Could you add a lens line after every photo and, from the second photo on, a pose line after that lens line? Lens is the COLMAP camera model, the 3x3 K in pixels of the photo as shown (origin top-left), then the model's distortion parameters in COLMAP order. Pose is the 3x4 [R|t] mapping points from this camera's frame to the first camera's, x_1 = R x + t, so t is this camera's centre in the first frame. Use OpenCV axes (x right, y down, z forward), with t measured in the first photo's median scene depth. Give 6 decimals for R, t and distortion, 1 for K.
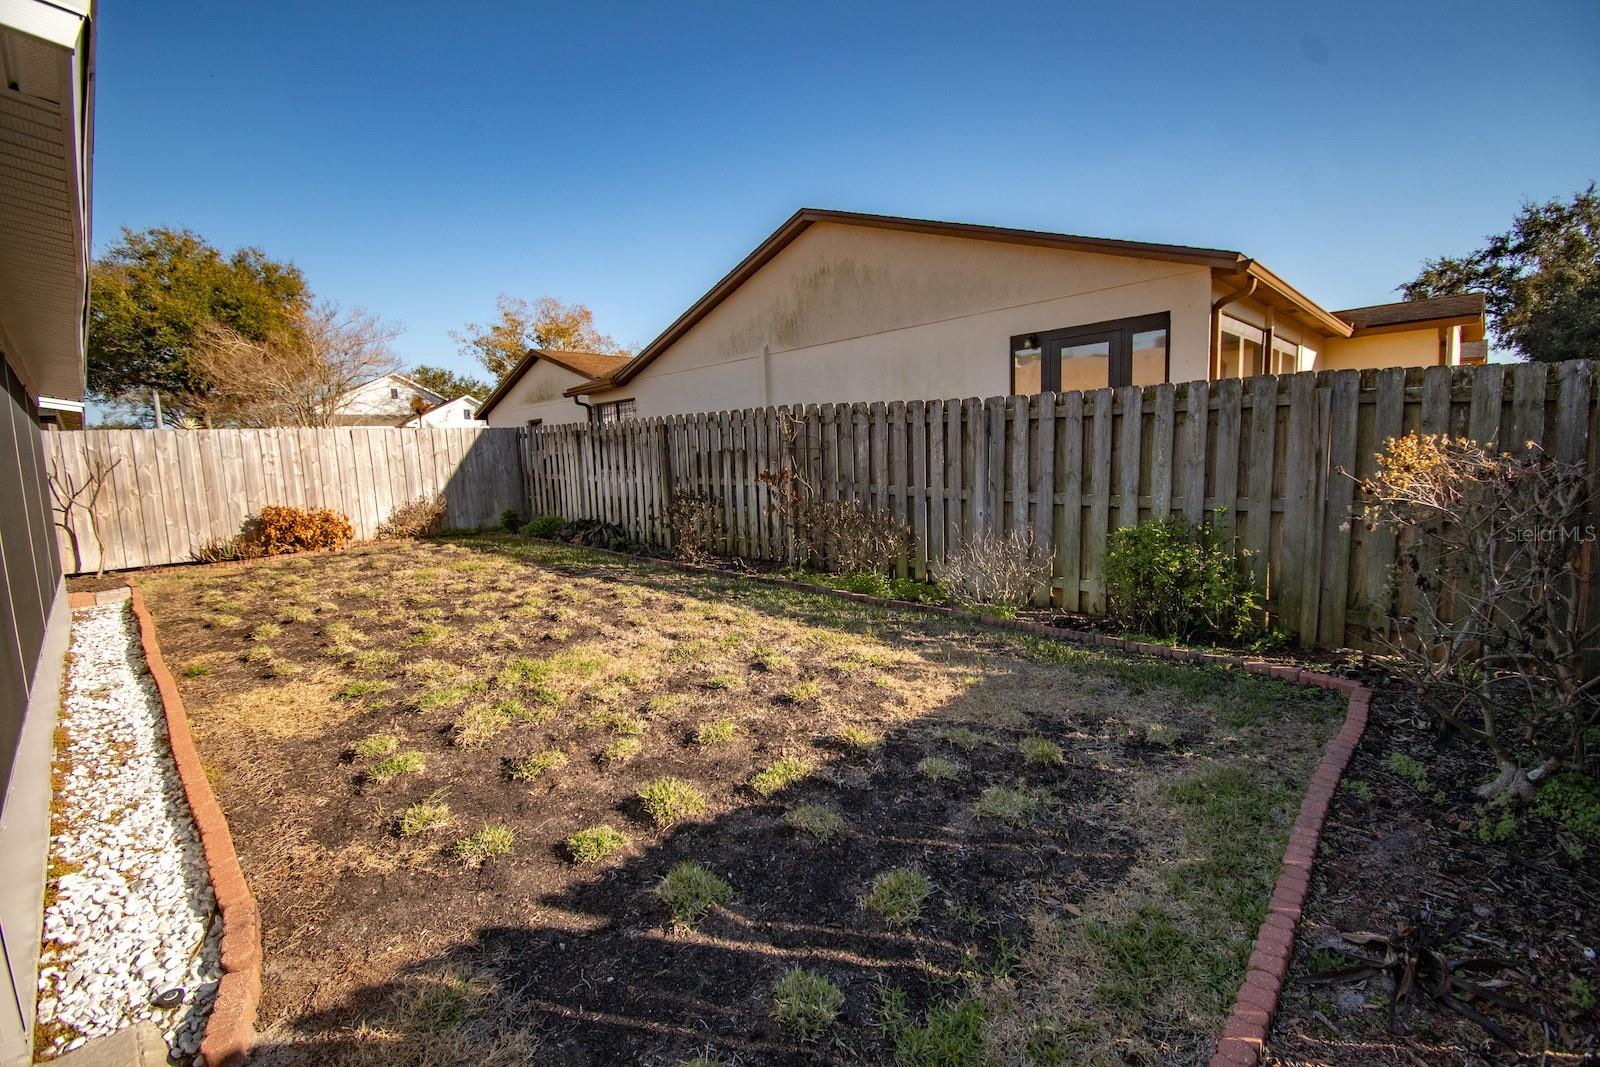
lens RADIAL K [[702.1, 0, 801.7], [0, 702.1, 539.4], [0, 0, 1]] dist [0.024201, -0.030040]
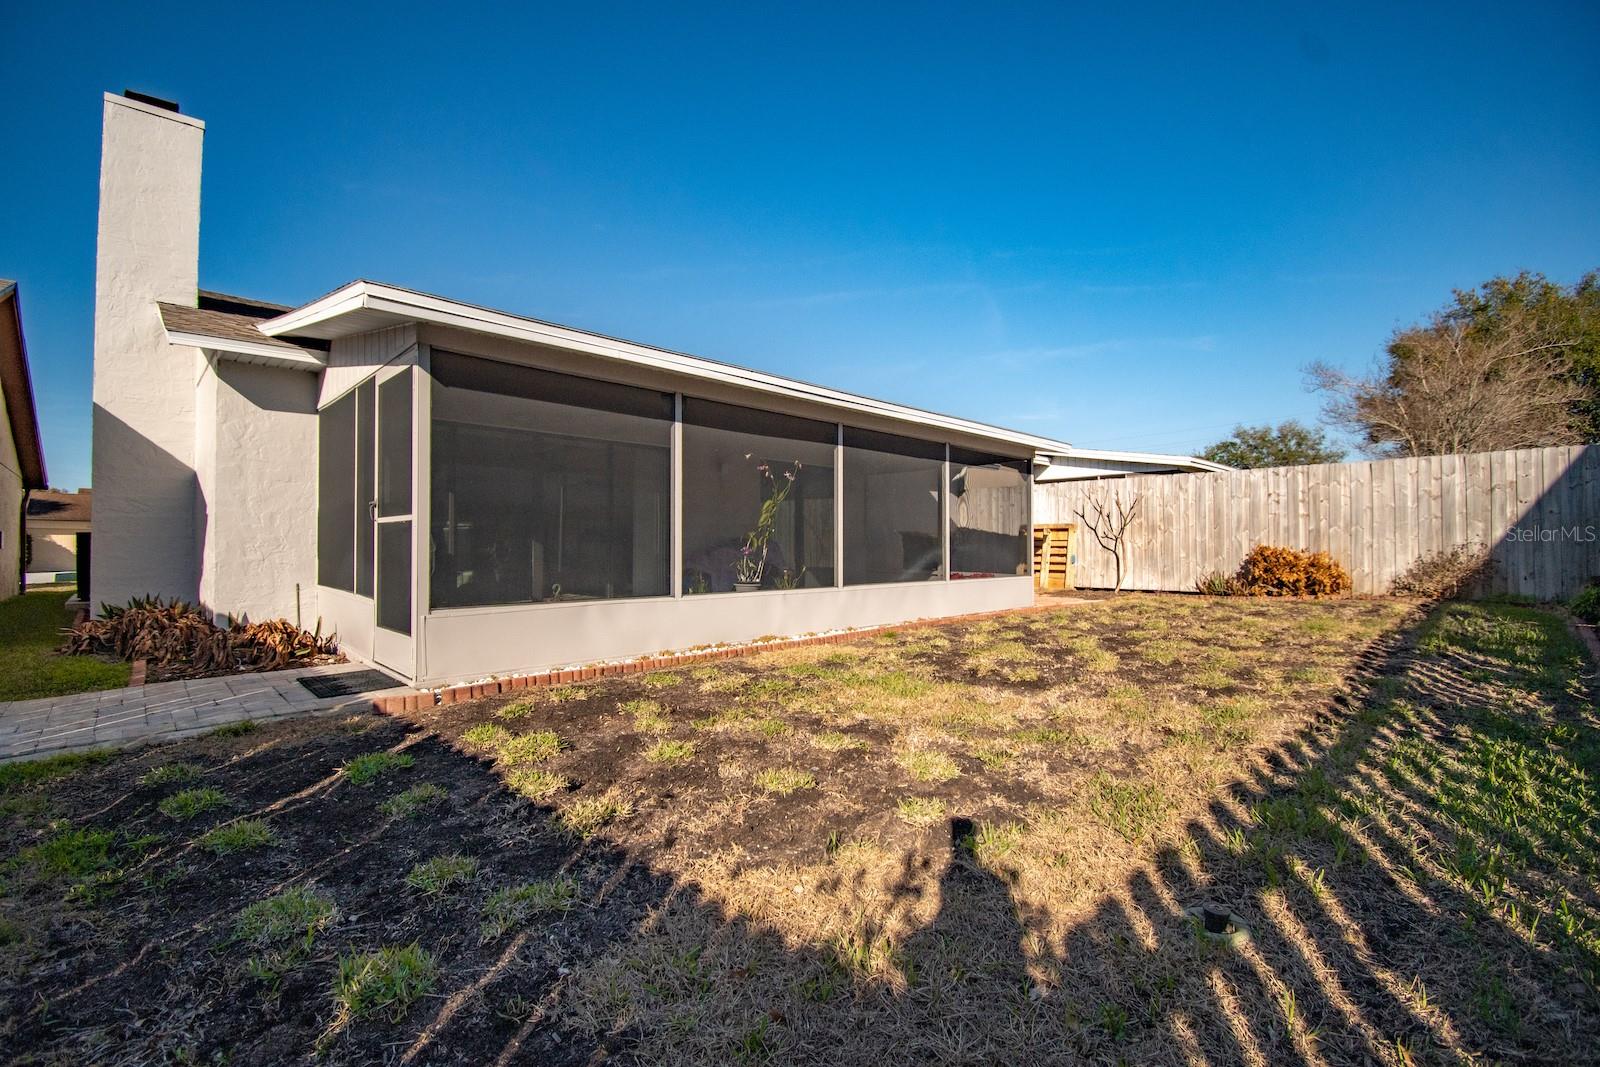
lens RADIAL K [[702.1, 0, 801.7], [0, 702.1, 539.4], [0, 0, 1]] dist [0.024201, -0.030040]
pose [[-0.009410, 0.024866, -0.999647, 0.225715], [-0.116138, 0.992898, 0.025791, -0.006452], [0.993188, 0.116340, -0.006455, 0.362602]]
